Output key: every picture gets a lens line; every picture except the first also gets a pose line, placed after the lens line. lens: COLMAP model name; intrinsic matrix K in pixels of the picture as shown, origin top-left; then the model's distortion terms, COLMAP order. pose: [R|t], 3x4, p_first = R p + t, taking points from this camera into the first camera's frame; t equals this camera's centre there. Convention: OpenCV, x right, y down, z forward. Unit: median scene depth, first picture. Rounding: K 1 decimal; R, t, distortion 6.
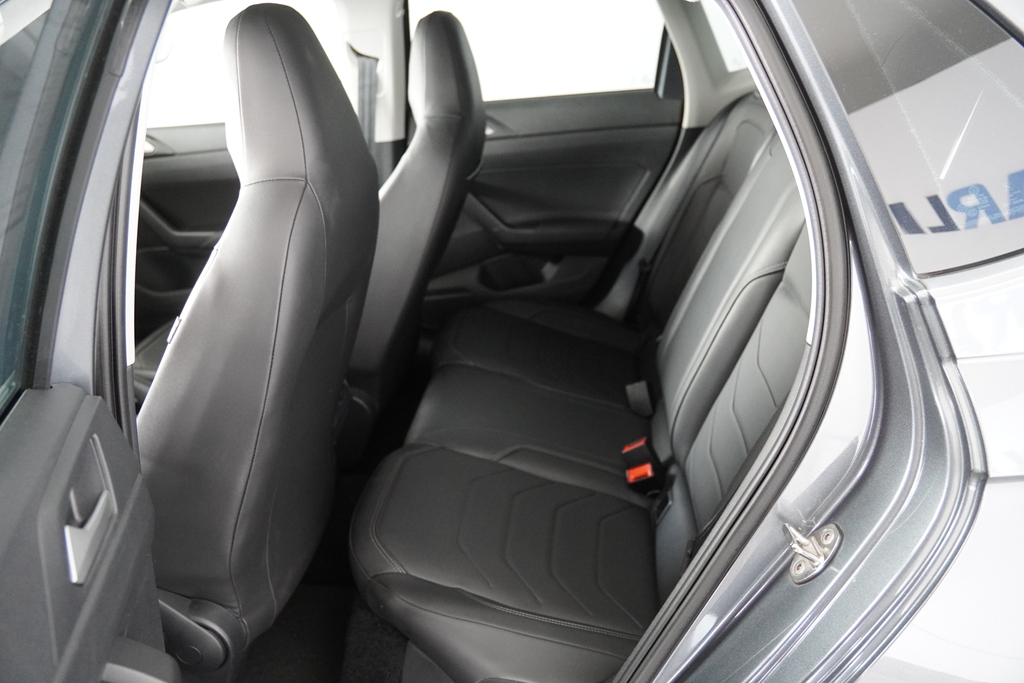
lens RADIAL K [[704.8, 0, 453.2], [0, 704.8, 342.2], [0, 0, 1]] dist [-0.083179, 0.002175]
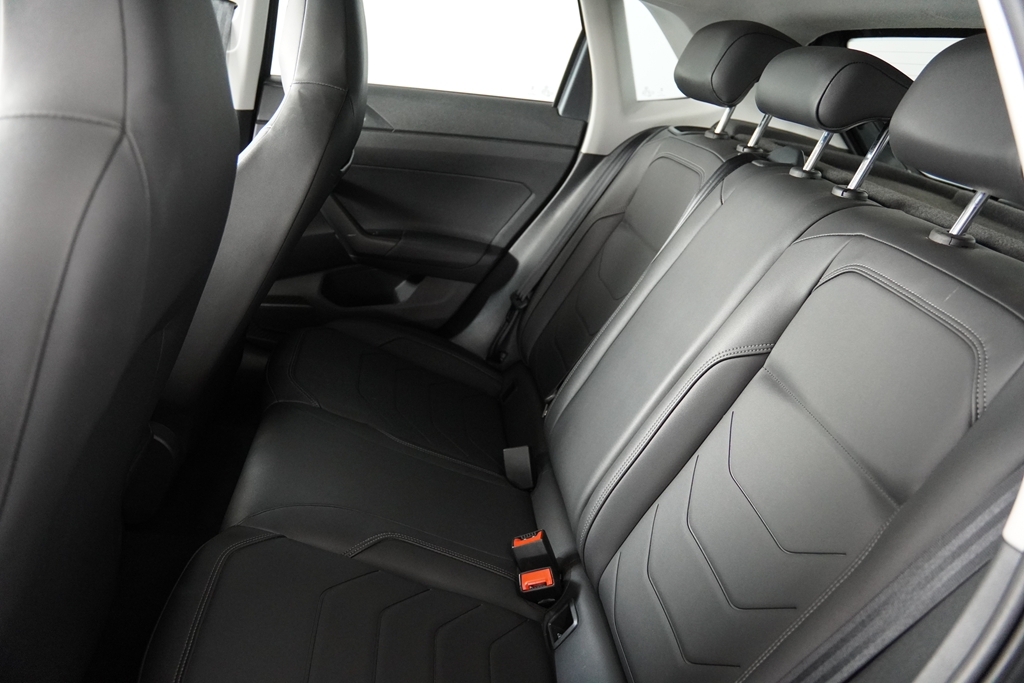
lens RADIAL K [[704.8, 0, 453.2], [0, 704.8, 342.2], [0, 0, 1]] dist [-0.083179, 0.002175]
pose [[0.958708, 0.100850, 0.265910, -0.040678], [-0.100011, 0.994846, -0.016730, -0.039014], [-0.266227, -0.010555, 0.963853, 0.190686]]
